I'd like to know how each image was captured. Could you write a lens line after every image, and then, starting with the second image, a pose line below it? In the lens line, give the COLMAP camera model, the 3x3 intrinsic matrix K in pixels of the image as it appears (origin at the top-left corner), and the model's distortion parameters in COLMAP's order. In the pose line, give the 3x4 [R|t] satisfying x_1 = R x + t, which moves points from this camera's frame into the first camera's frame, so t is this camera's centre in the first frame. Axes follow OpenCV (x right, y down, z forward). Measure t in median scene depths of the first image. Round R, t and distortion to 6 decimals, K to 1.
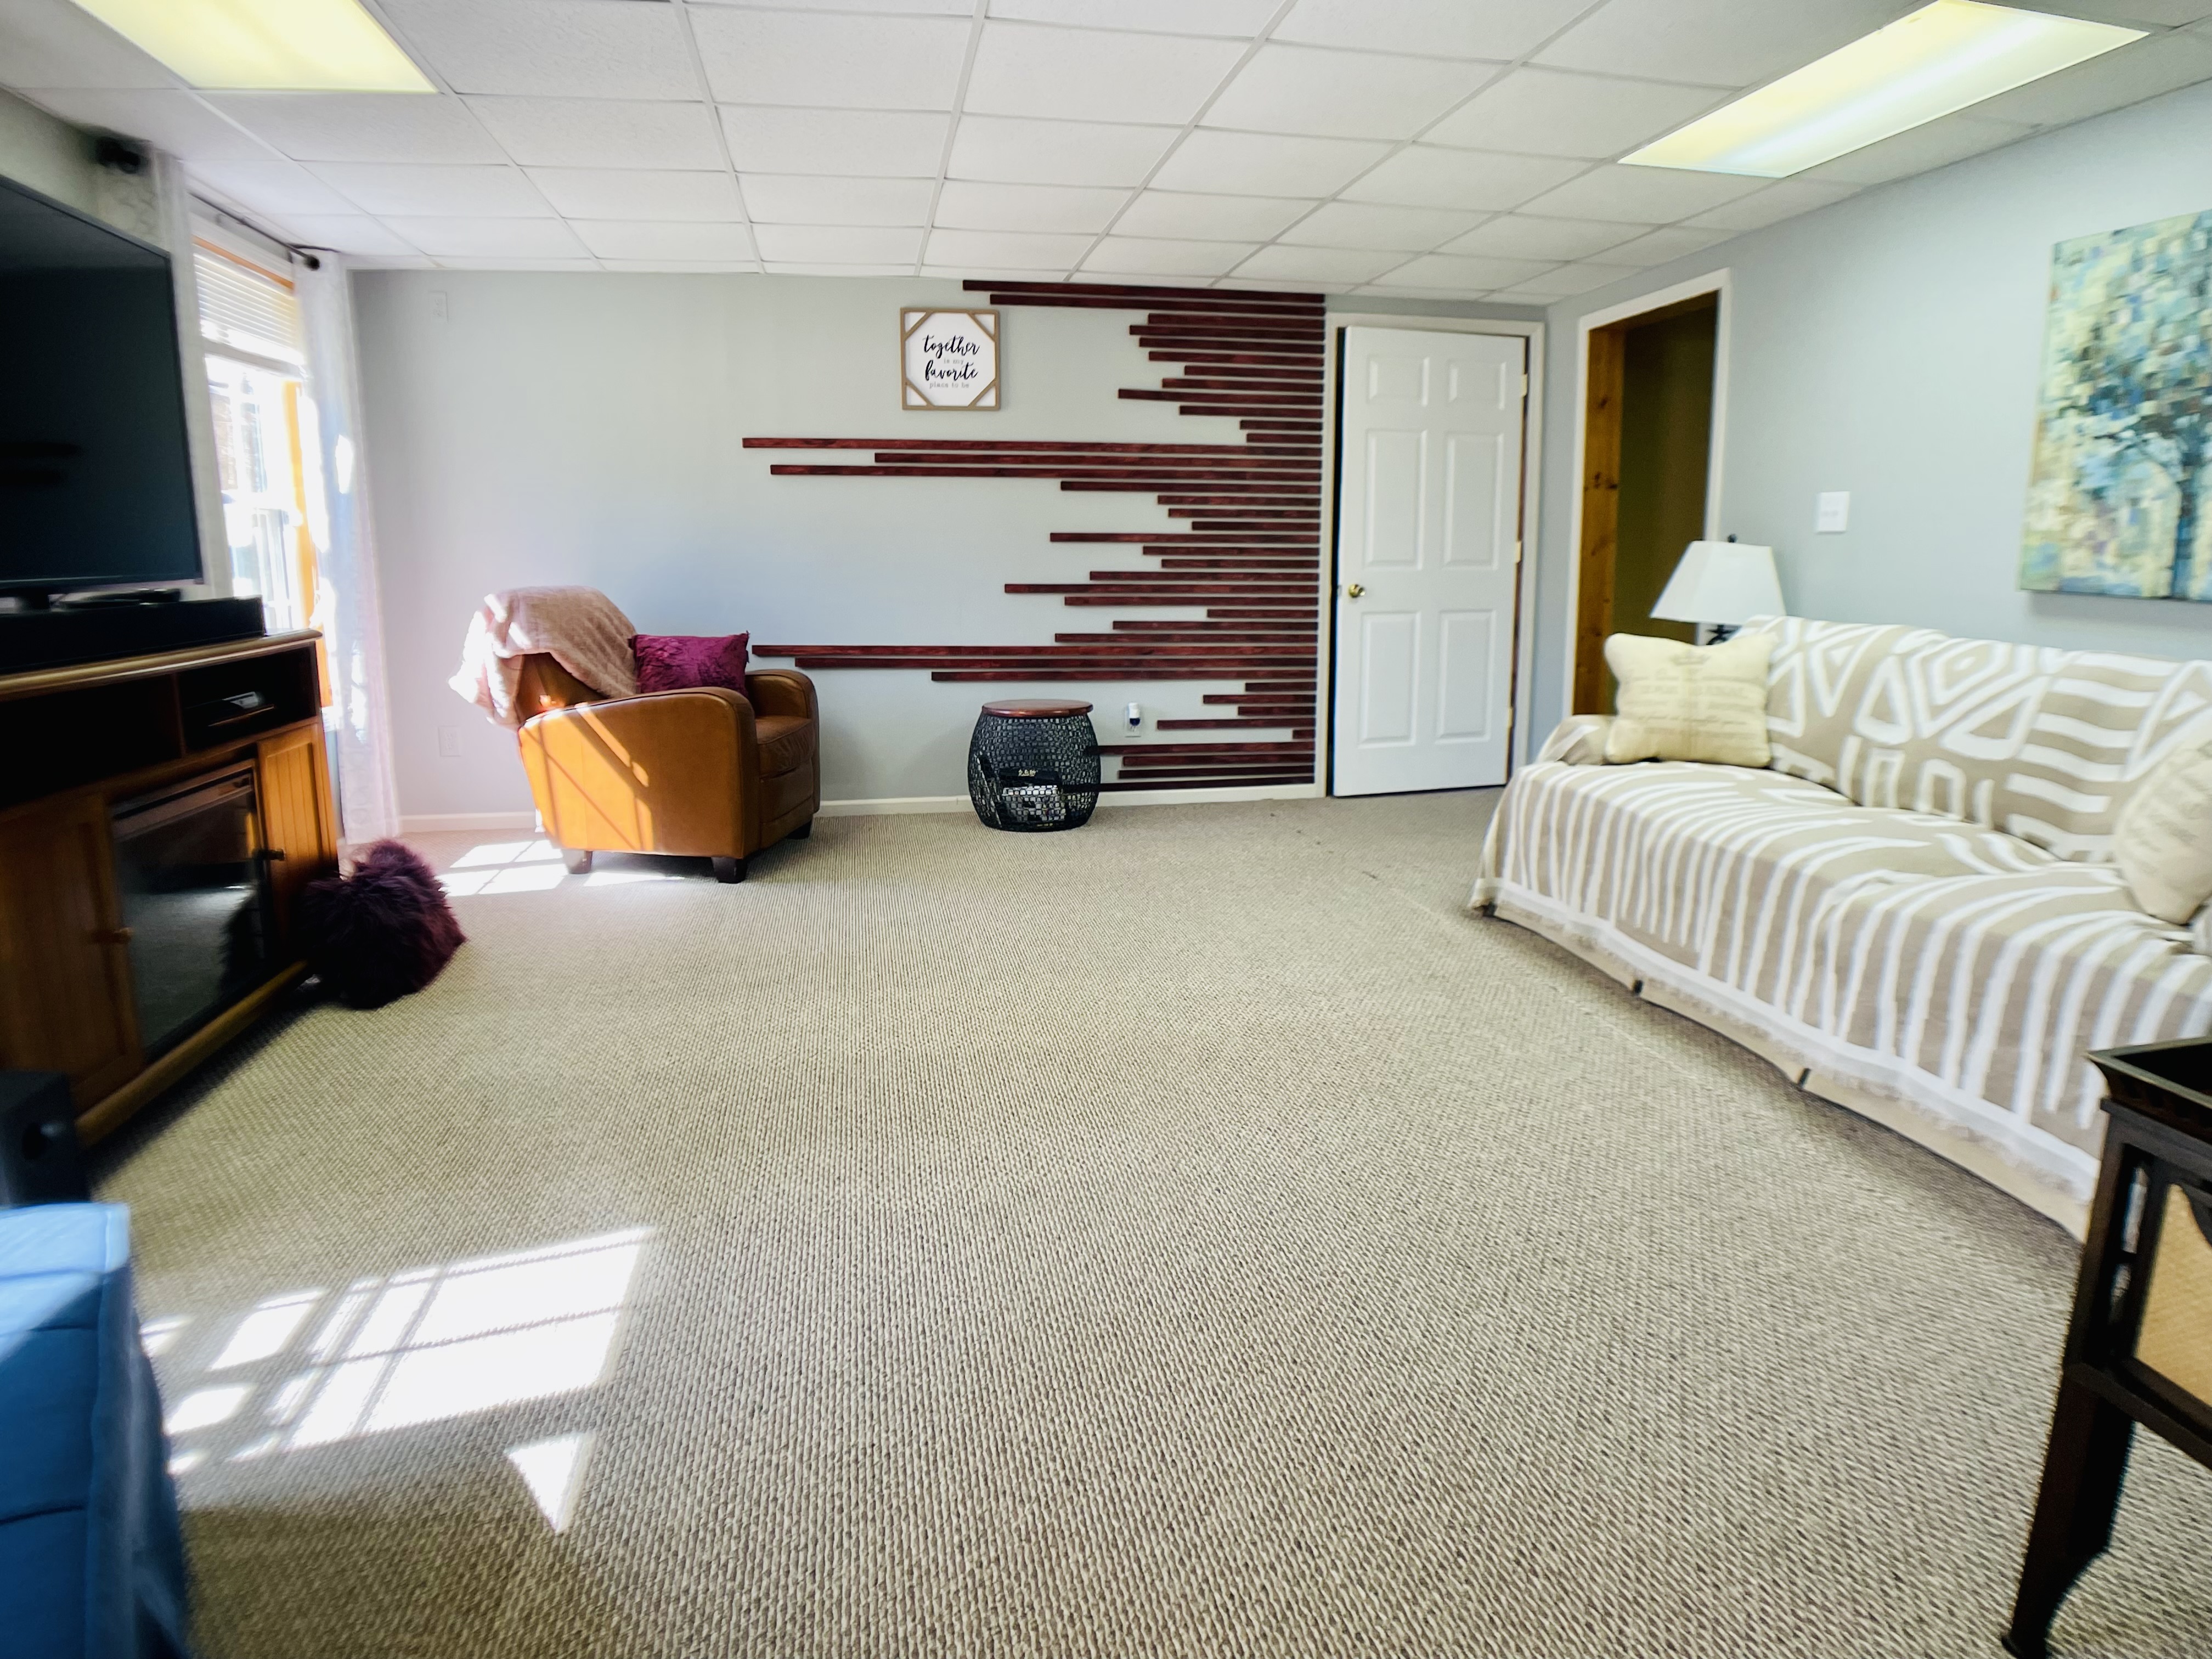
lens RADIAL K [[1295.8, 0, 1102.0], [0, 1295.8, 810.3], [0, 0, 1]] dist [-0.069678, 0.003544]
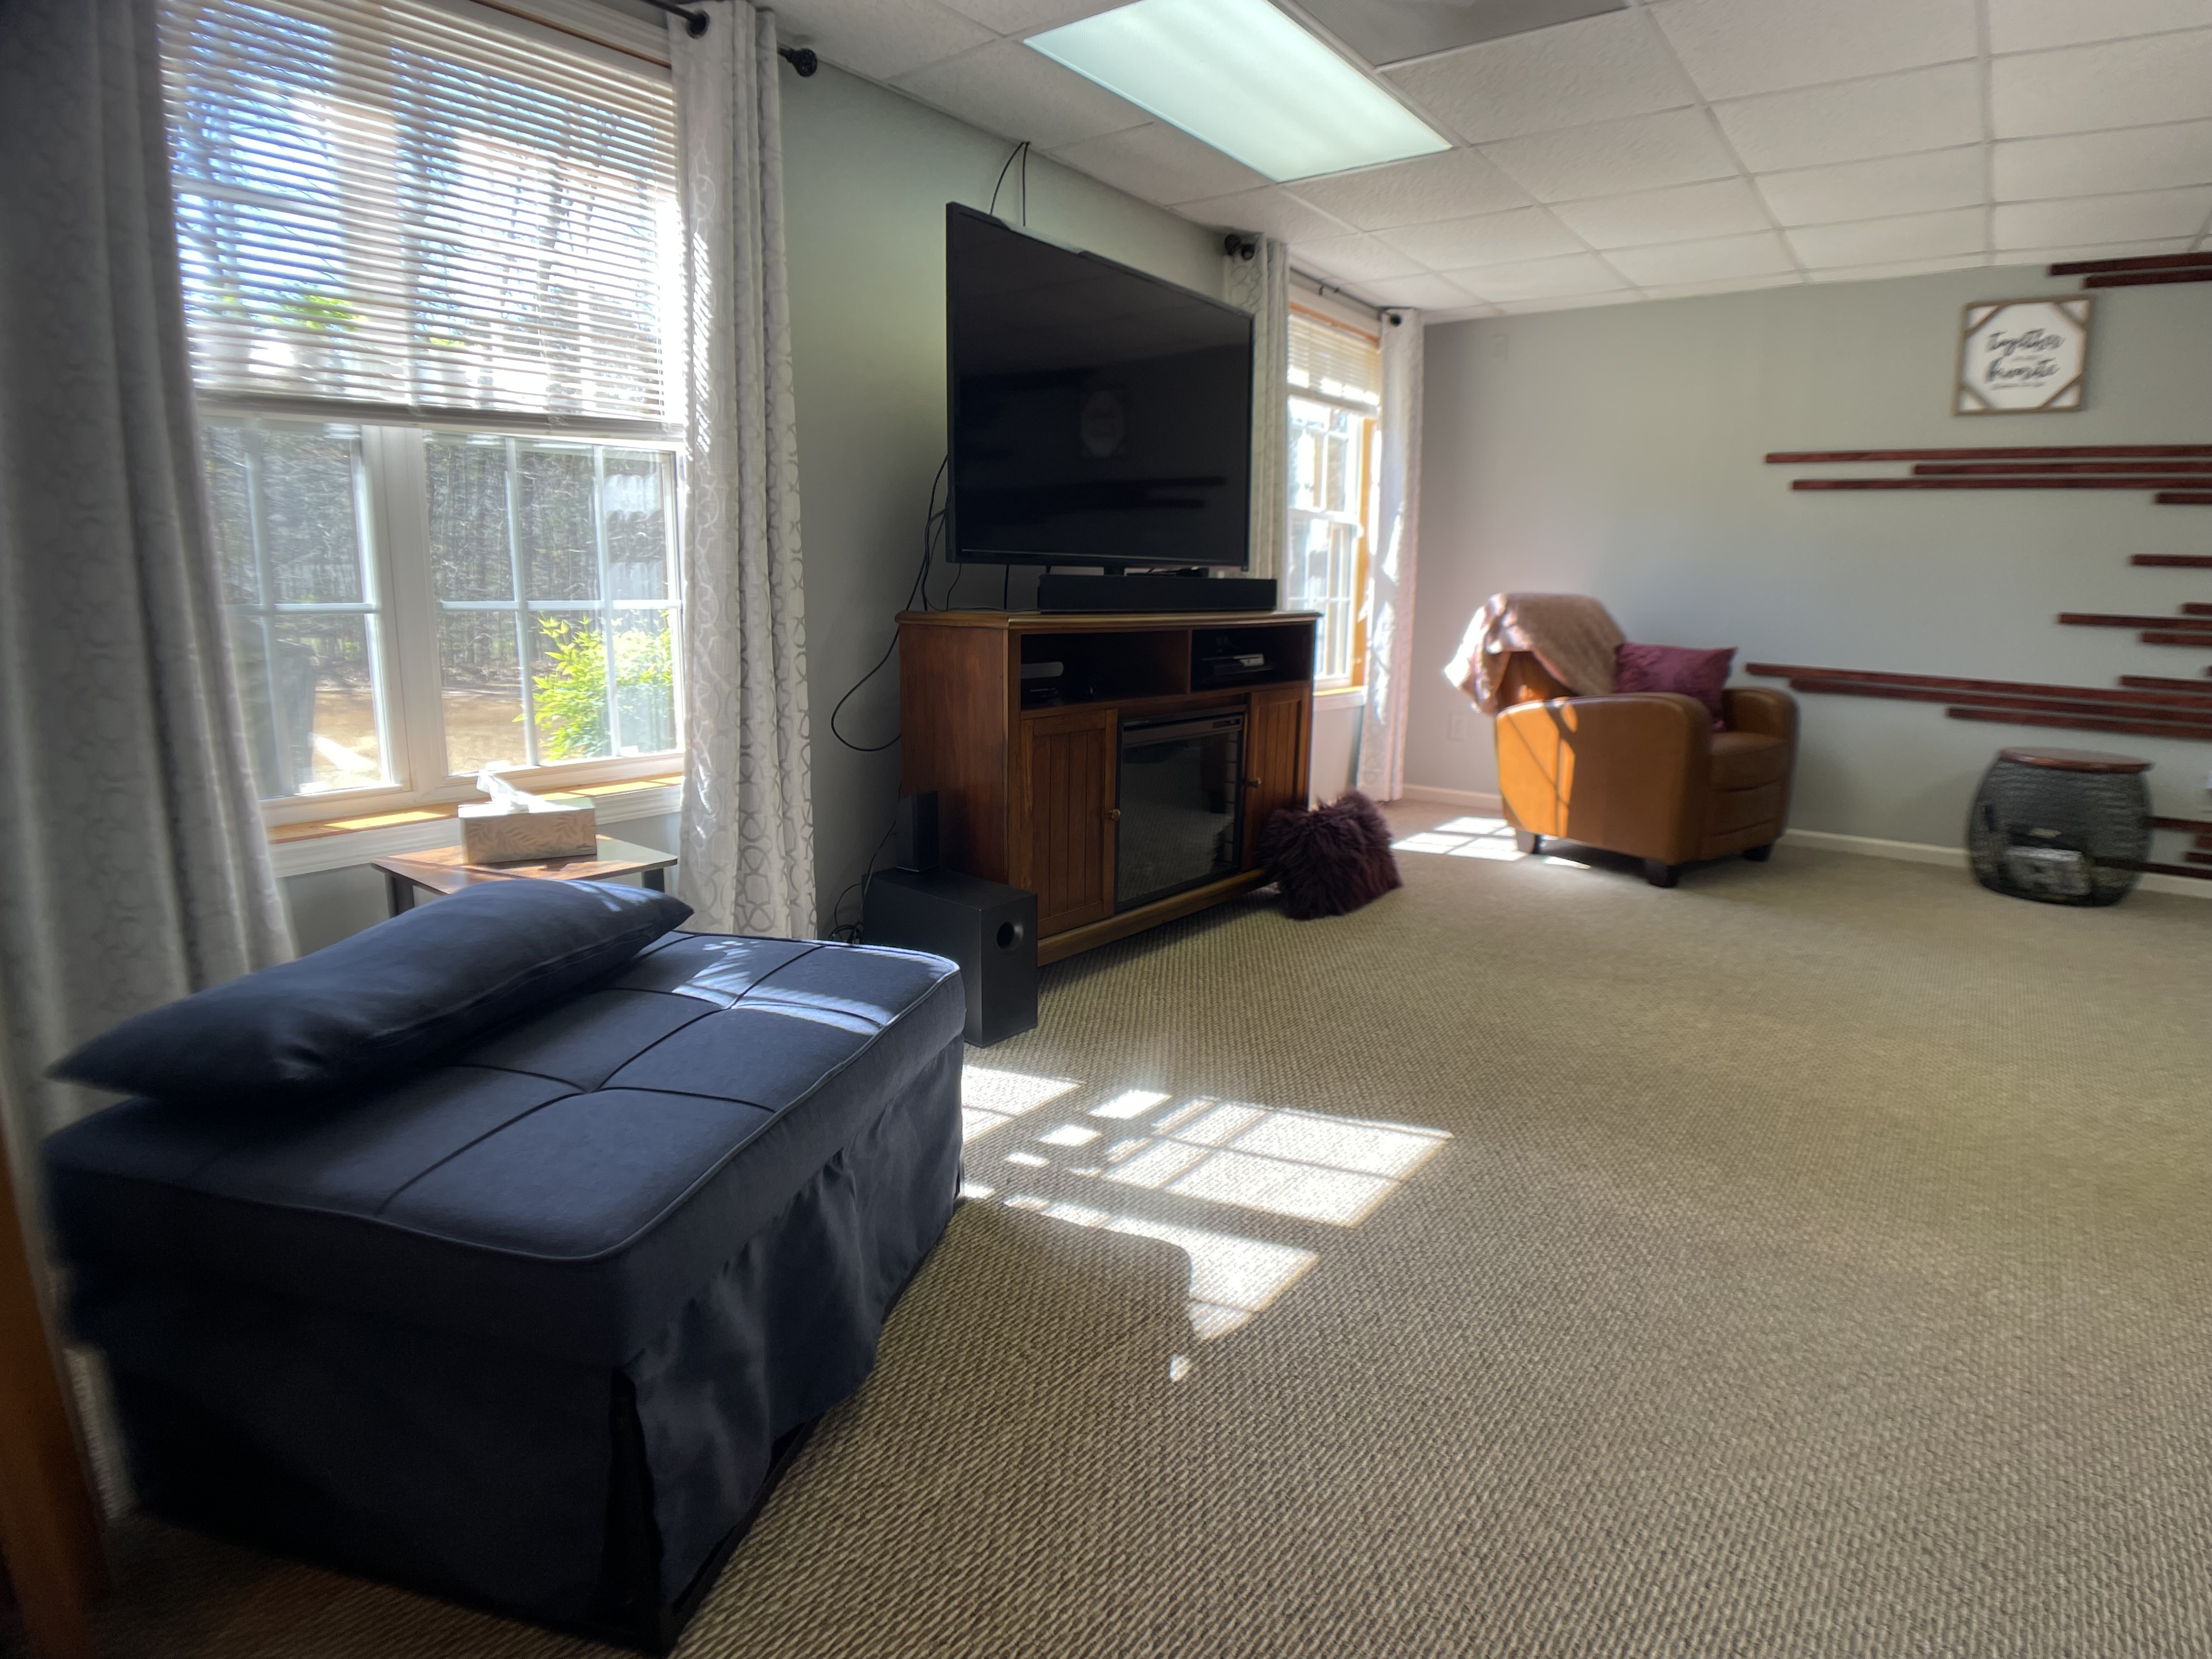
lens RADIAL K [[1184.9, 0, 1127.2], [0, 1184.9, 823.6], [0, 0, 1]] dist [-0.072123, 0.005232]
pose [[0.672893, 0.152441, -0.723862, 0.108501], [-0.155544, 0.985817, 0.063015, 0.017403], [0.723202, 0.070190, 0.687061, 0.075116]]
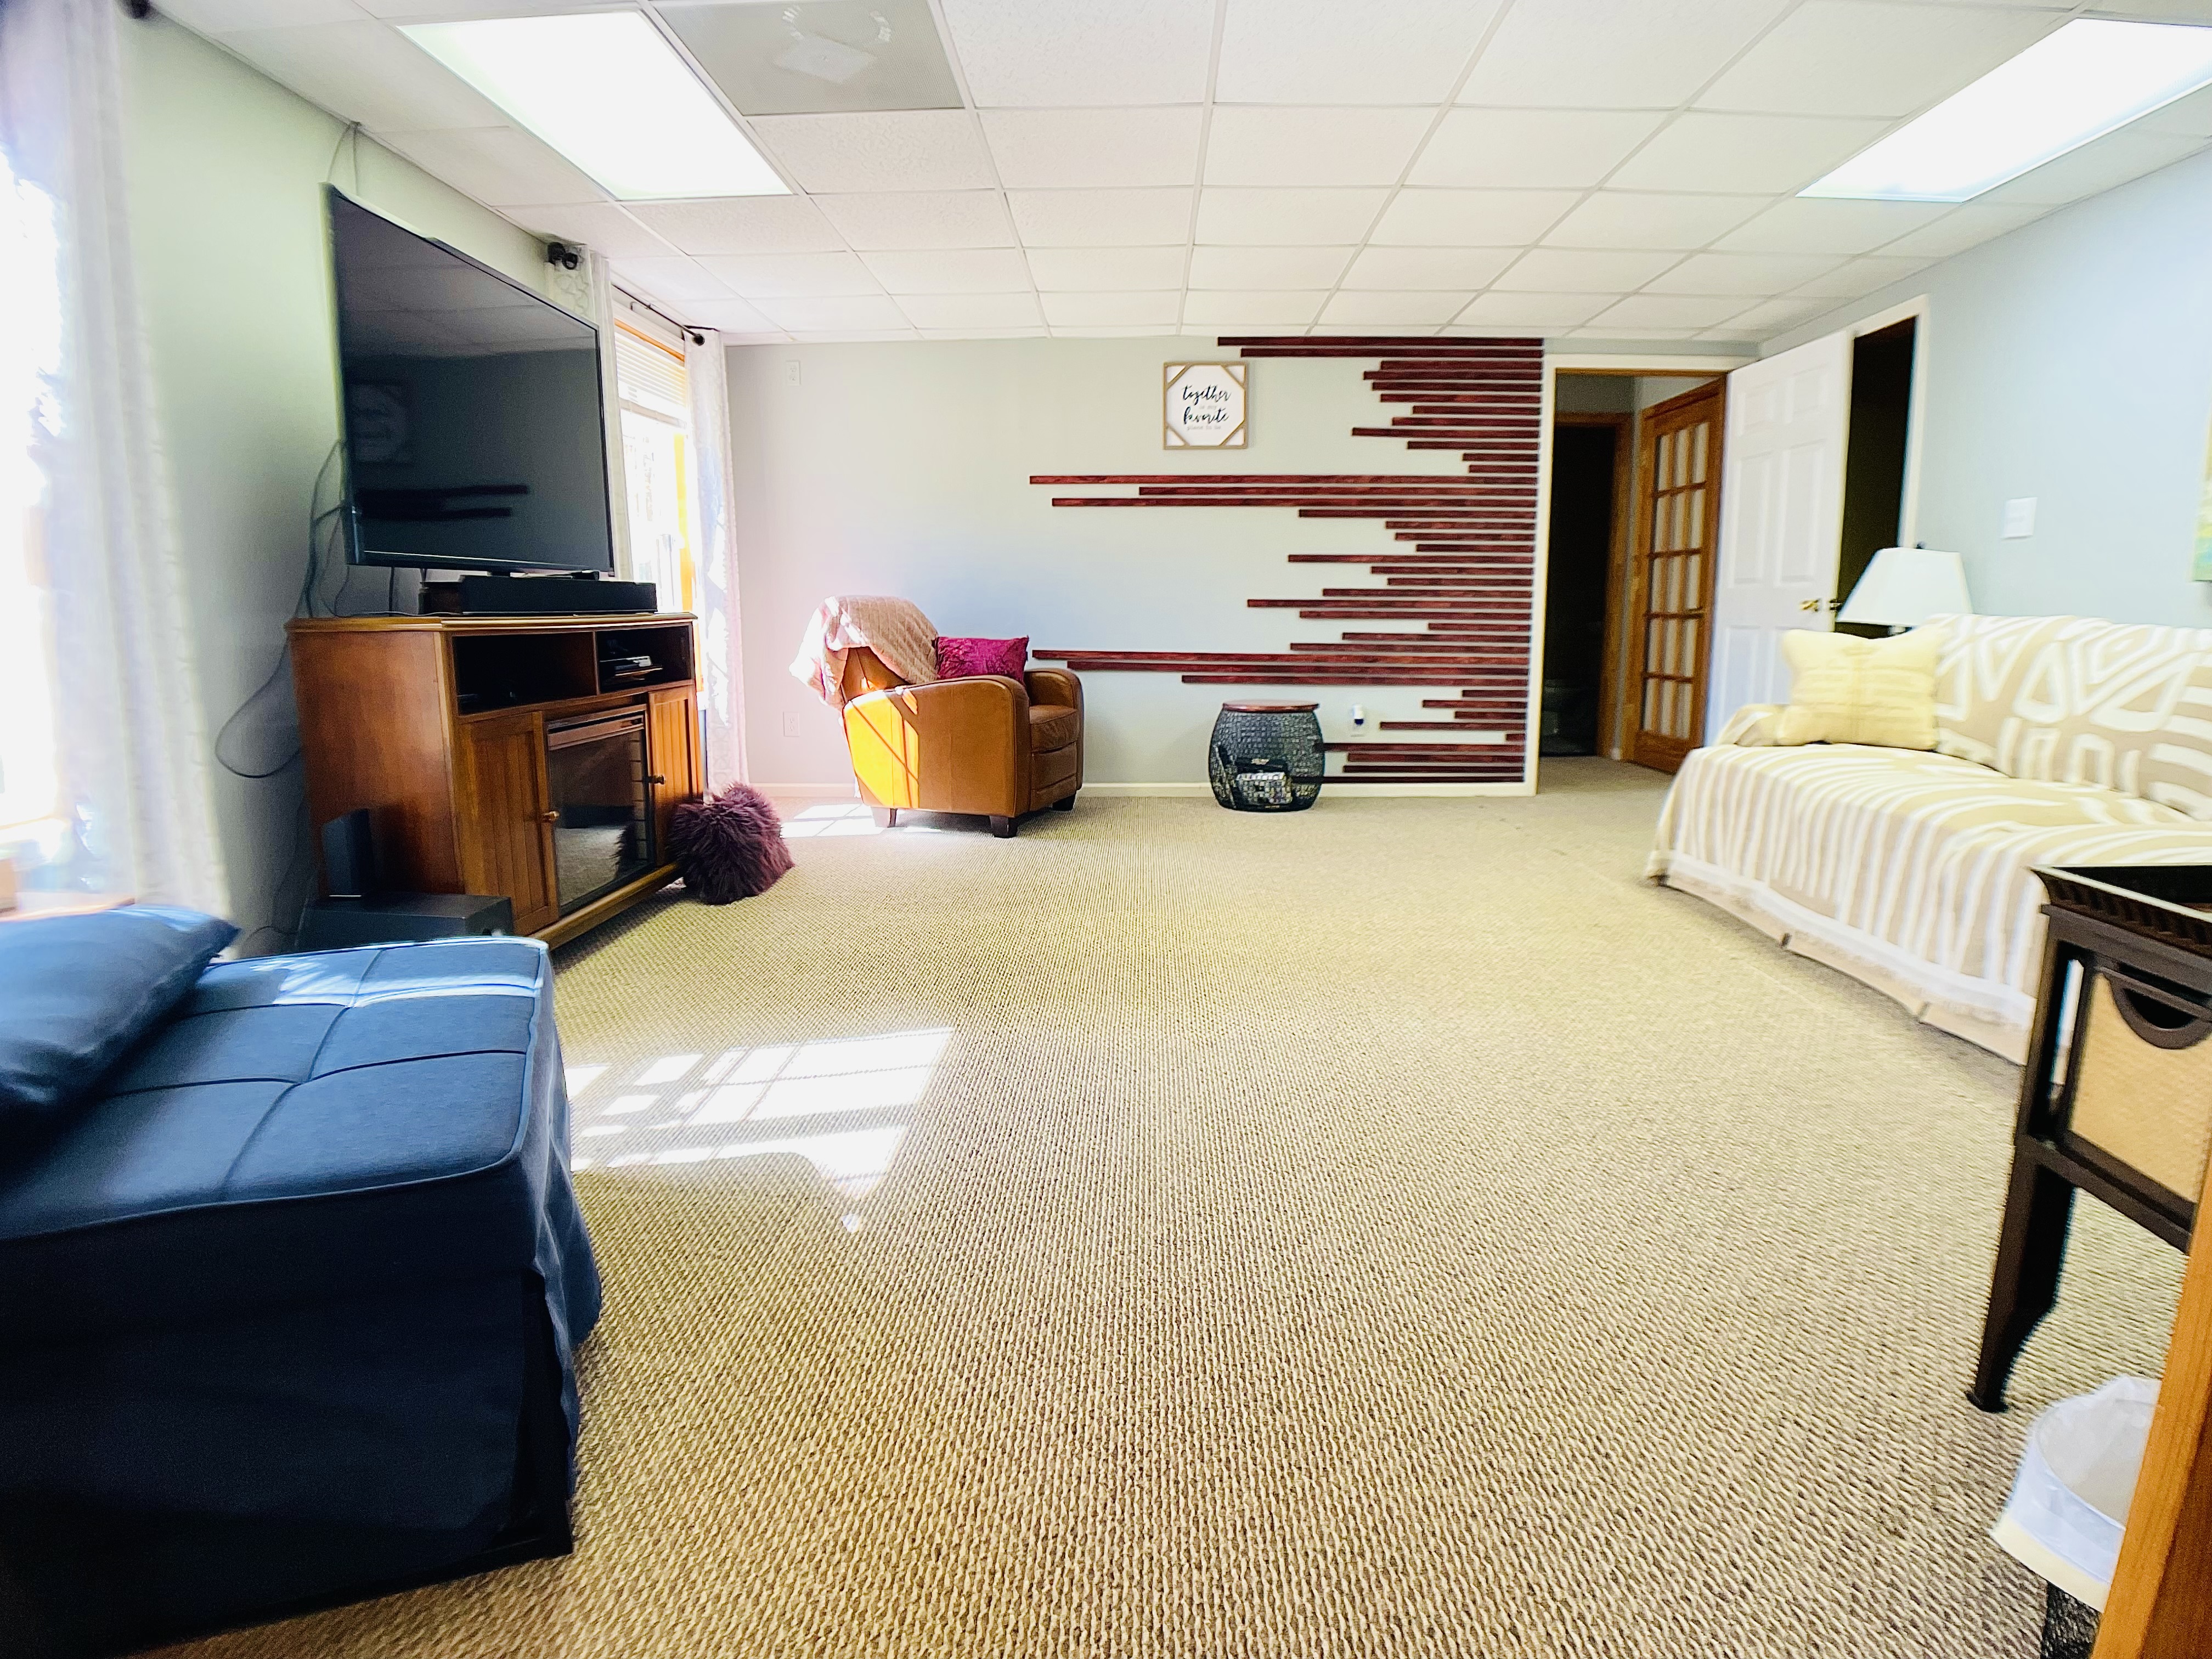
lens RADIAL K [[1184.9, 0, 1111.1], [0, 1184.9, 838.9], [0, 0, 1]] dist [-0.072123, 0.005232]
pose [[0.977133, 0.037027, -0.209378, 0.052774], [-0.037982, 0.999278, -0.000540, 0.066898], [0.209207, 0.008481, 0.977835, -0.080445]]
